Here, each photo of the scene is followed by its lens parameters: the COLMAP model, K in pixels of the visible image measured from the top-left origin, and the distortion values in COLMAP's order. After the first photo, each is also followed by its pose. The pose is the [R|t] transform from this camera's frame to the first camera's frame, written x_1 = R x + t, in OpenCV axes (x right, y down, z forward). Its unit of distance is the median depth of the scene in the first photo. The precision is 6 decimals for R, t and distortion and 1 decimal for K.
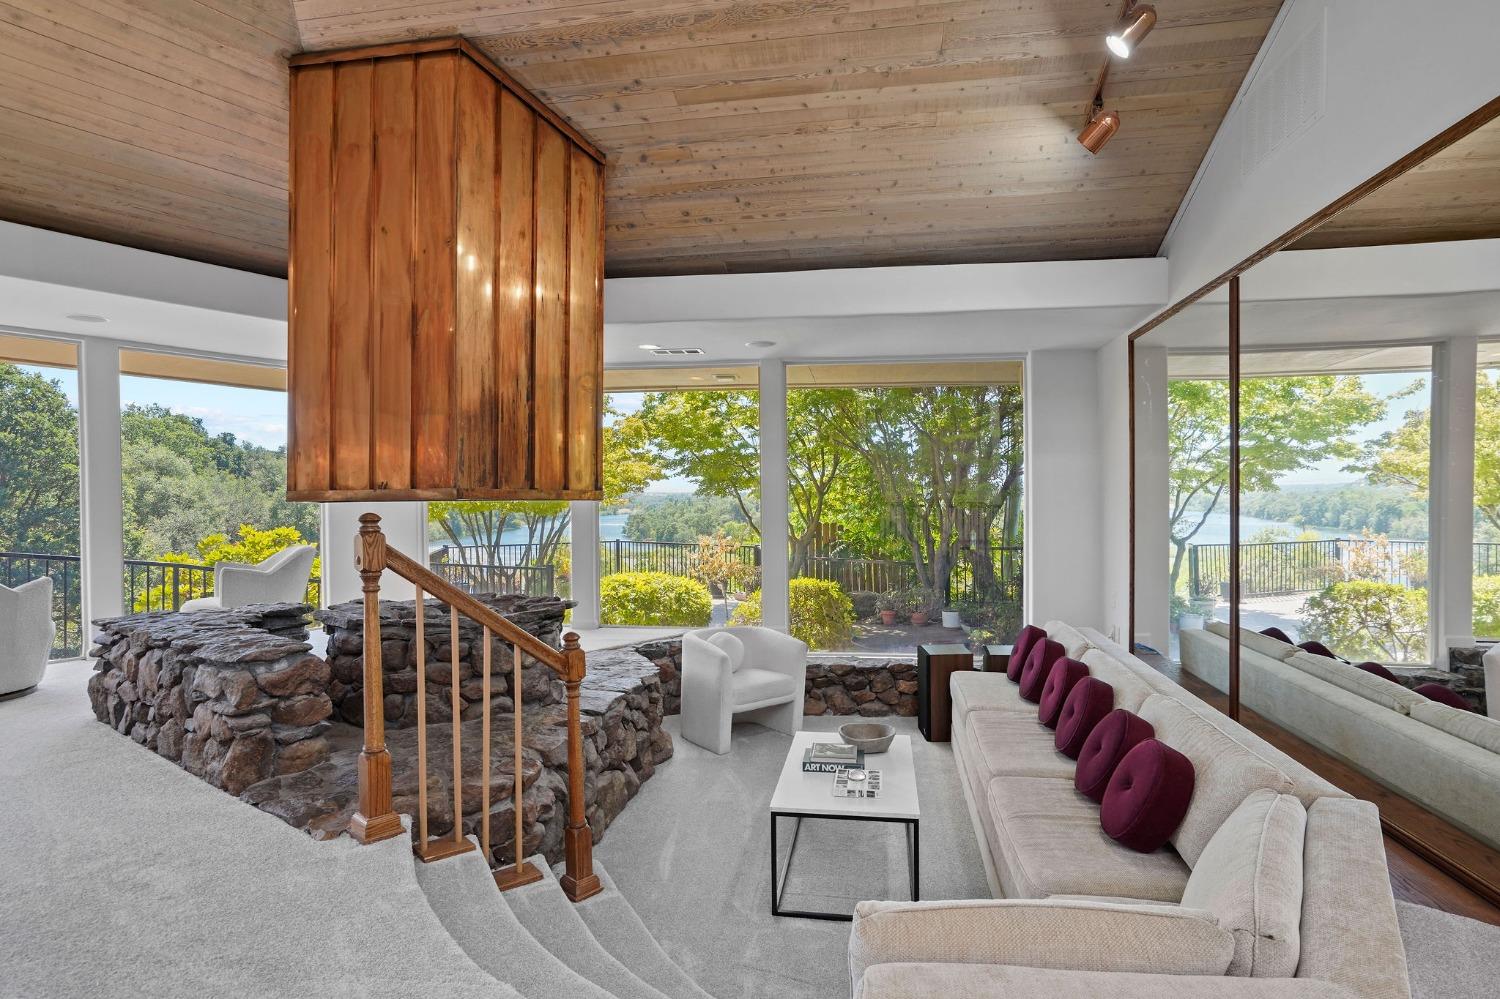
lens RADIAL K [[801.4, 0, 750.0], [0, 801.4, 499.5], [0, 0, 1]] dist [-0.051152, 0.000015]
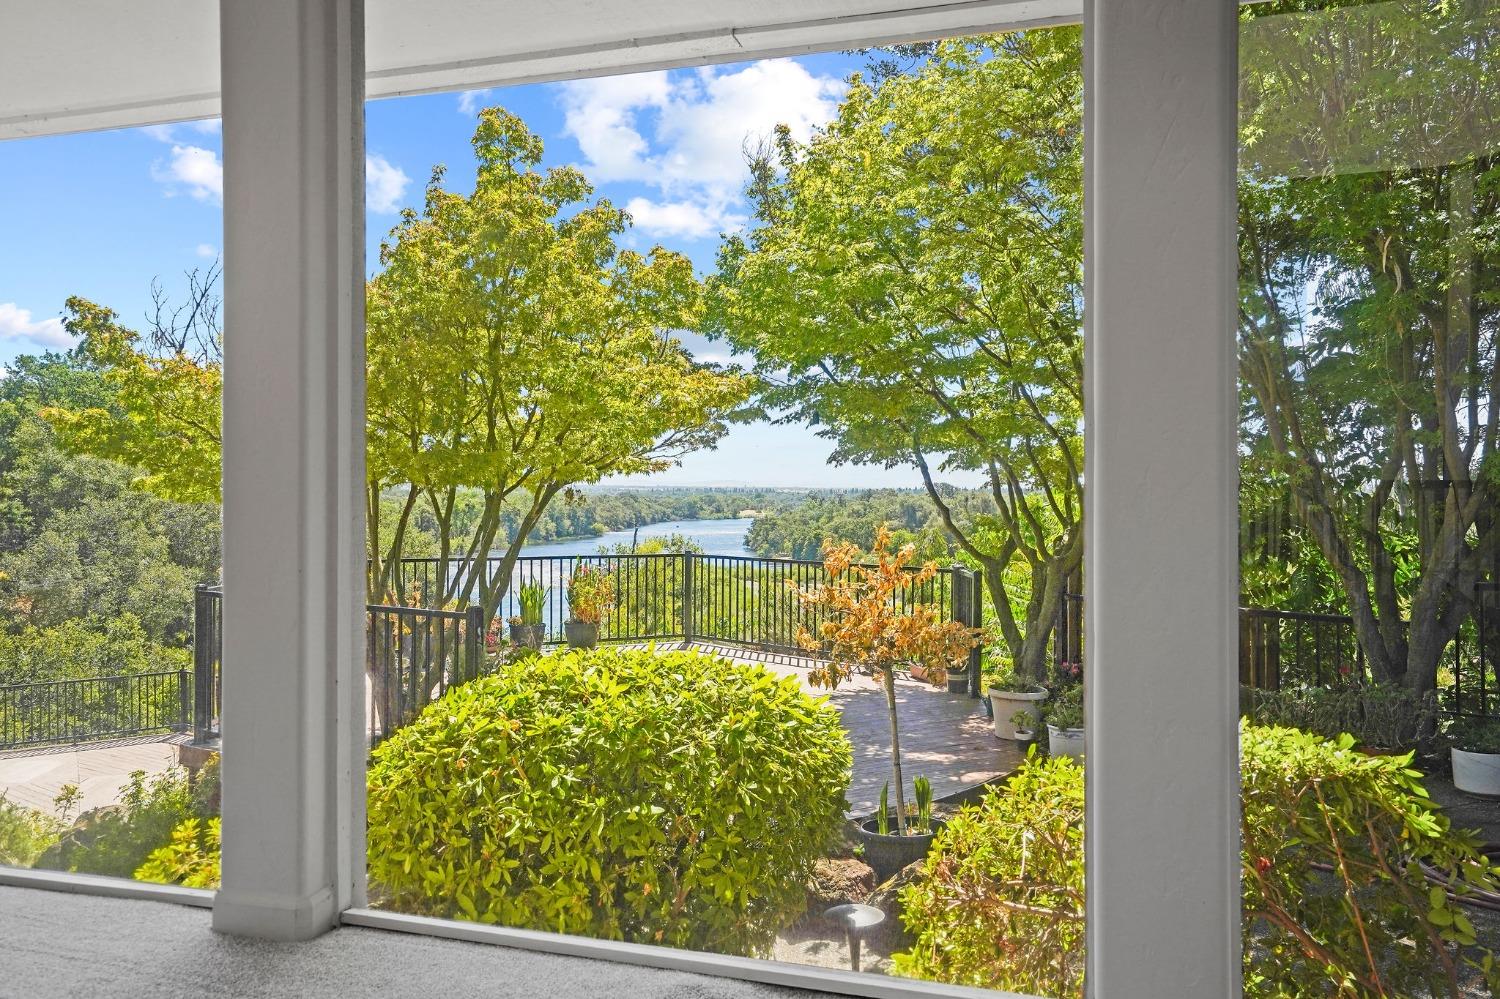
lens RADIAL K [[1144.3, 0, 750.0], [0, 1144.3, 499.5], [0, 0, 1]] dist [-0.012275, 0.077808]
pose [[0.987915, 0.010981, -0.154604, -0.023985], [-0.010847, 0.999940, 0.001709, 0.040148], [0.154614, -0.000012, 0.987975, 0.754821]]
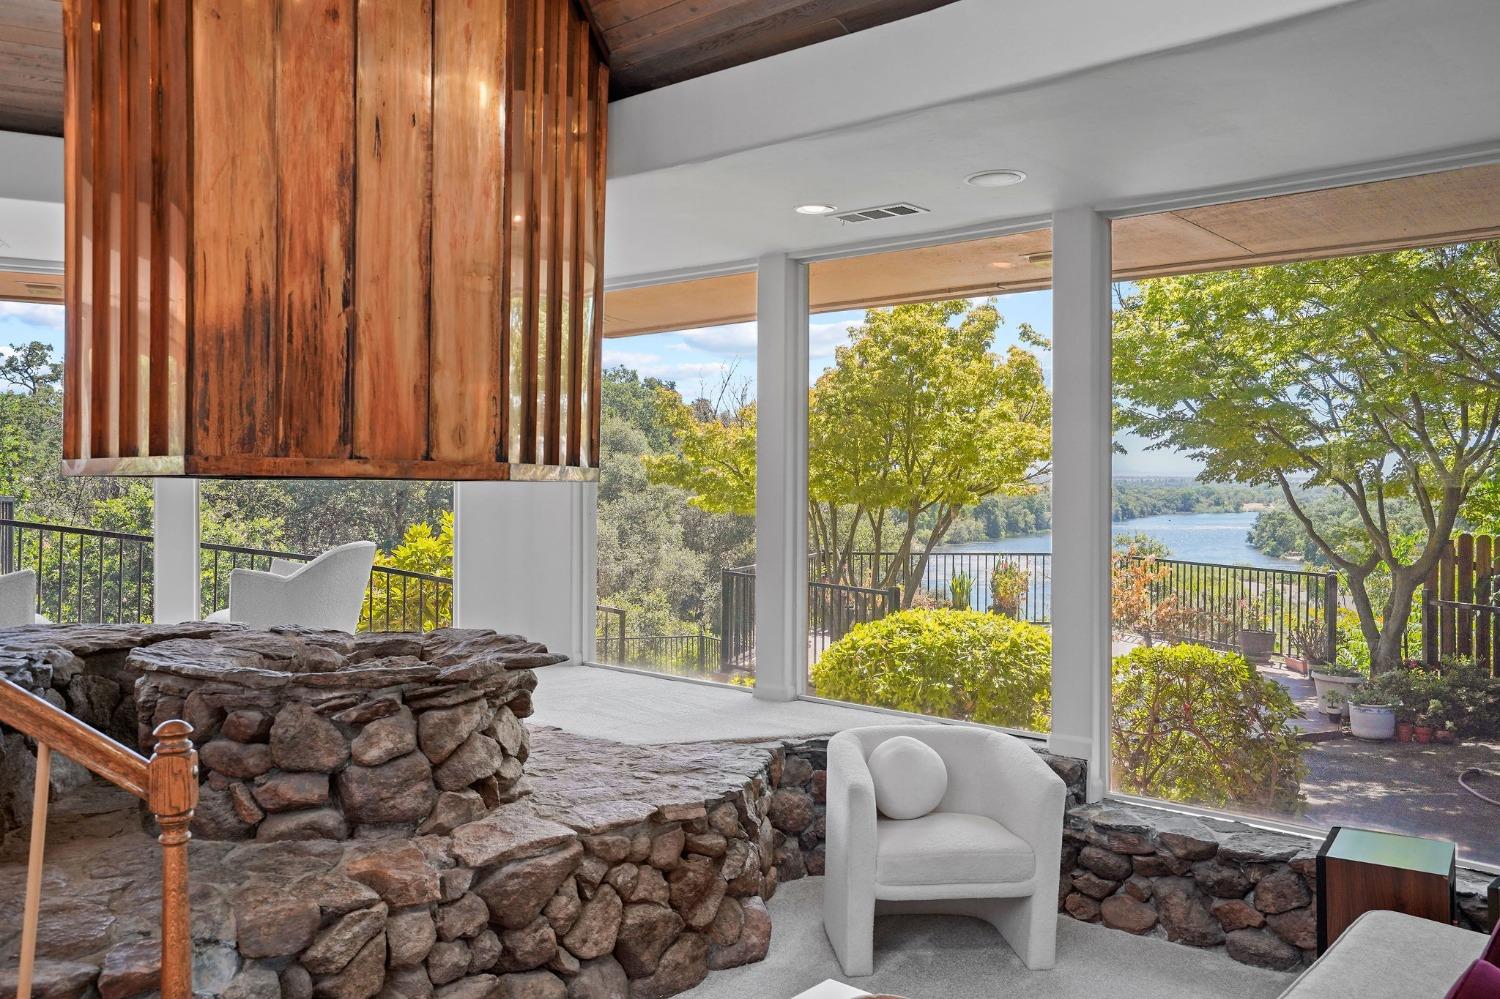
lens RADIAL K [[1171.0, 0, 750.0], [0, 1171.0, 499.5], [0, 0, 1]] dist [0.001052, 0.093084]
pose [[0.845188, 0.018168, -0.534161, 0.263890], [-0.012296, 0.999819, 0.014549, 0.000302], [0.534328, -0.005728, 0.845258, 0.272591]]
